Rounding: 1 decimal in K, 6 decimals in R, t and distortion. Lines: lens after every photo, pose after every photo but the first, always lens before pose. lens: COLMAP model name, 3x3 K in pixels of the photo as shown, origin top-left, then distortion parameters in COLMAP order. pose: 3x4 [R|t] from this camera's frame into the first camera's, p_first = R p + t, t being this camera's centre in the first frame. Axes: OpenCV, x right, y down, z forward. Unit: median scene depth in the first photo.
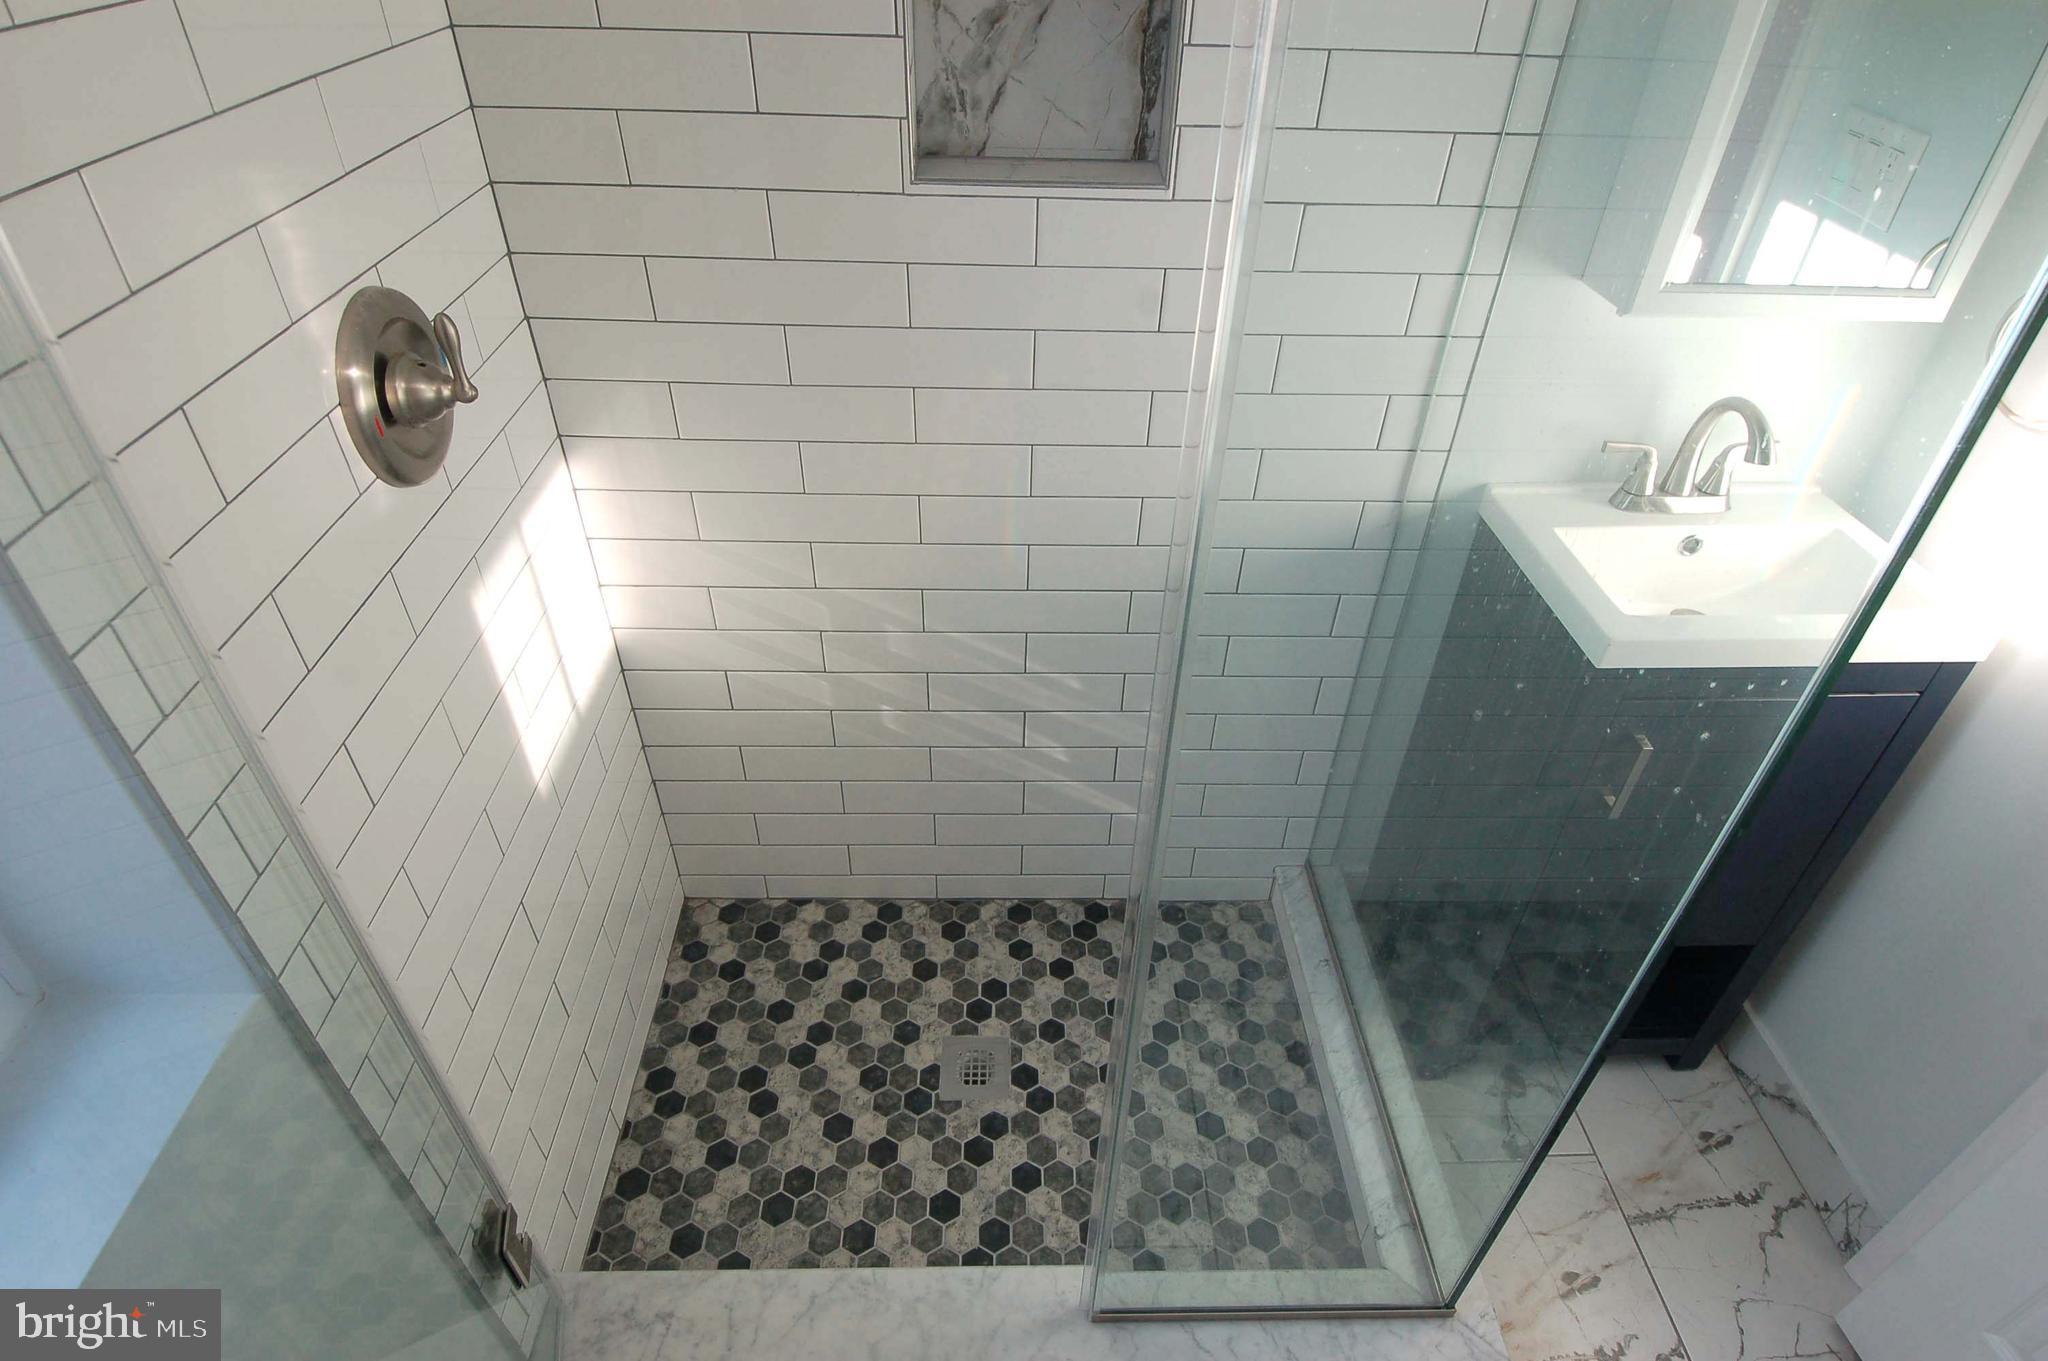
lens RADIAL K [[1086.6, 0, 1026.3], [0, 1086.6, 729.7], [0, 0, 1]] dist [0.021782, -0.017615]
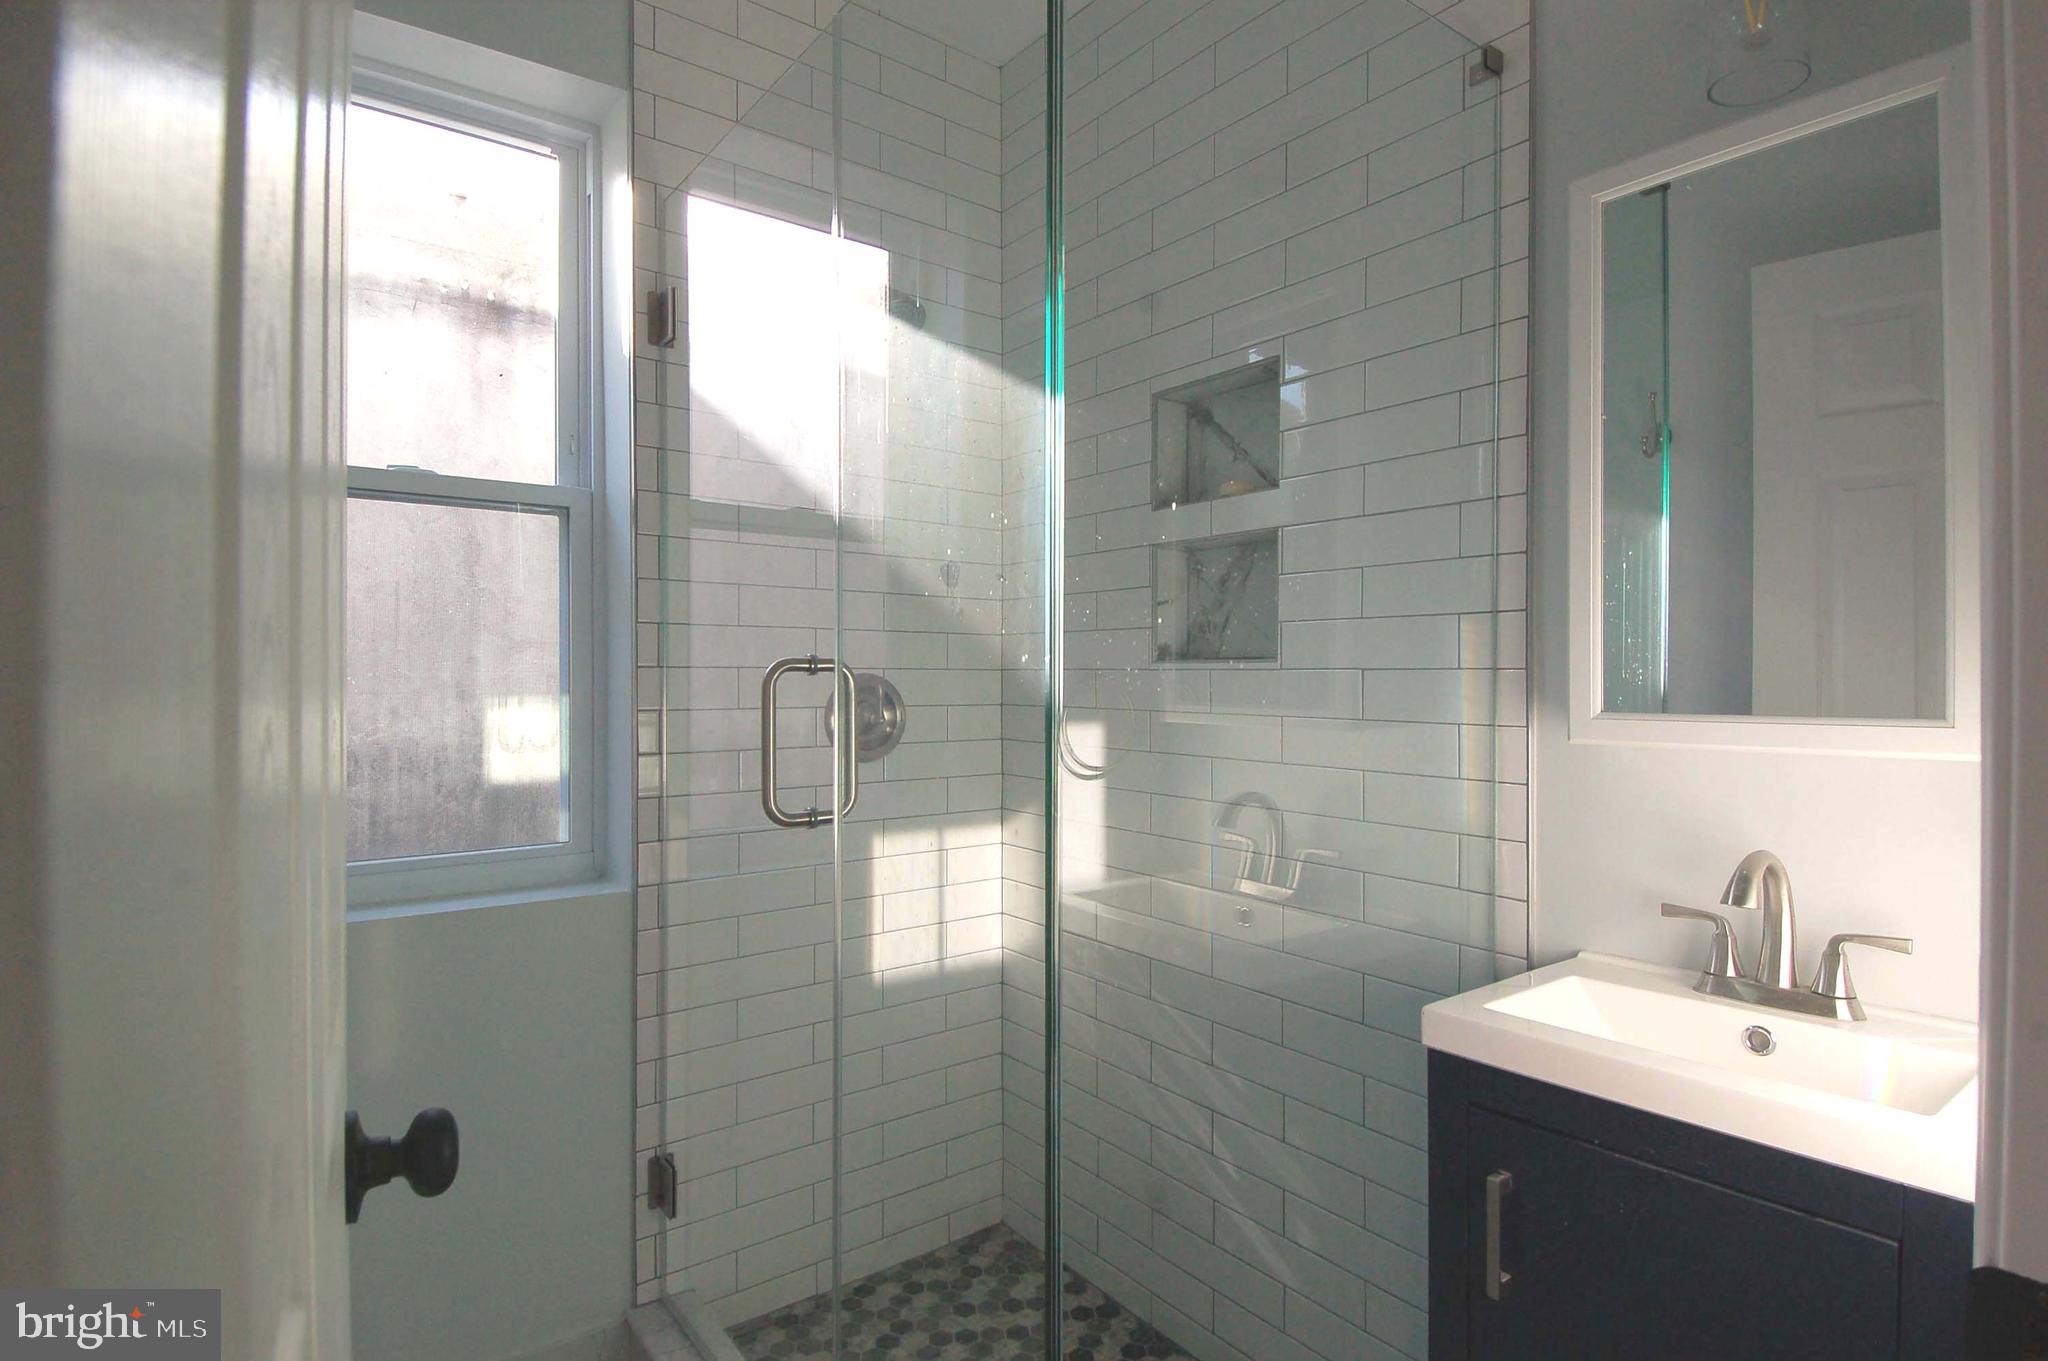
lens RADIAL K [[1086.6, 0, 1001.7], [0, 1086.6, 688.7], [0, 0, 1]] dist [0.021782, -0.017615]
pose [[0.563935, -0.012043, -0.825731, 1.049727], [-0.517712, 0.773856, -0.364859, 0.218881], [0.643391, 0.633247, 0.430170, 0.184630]]
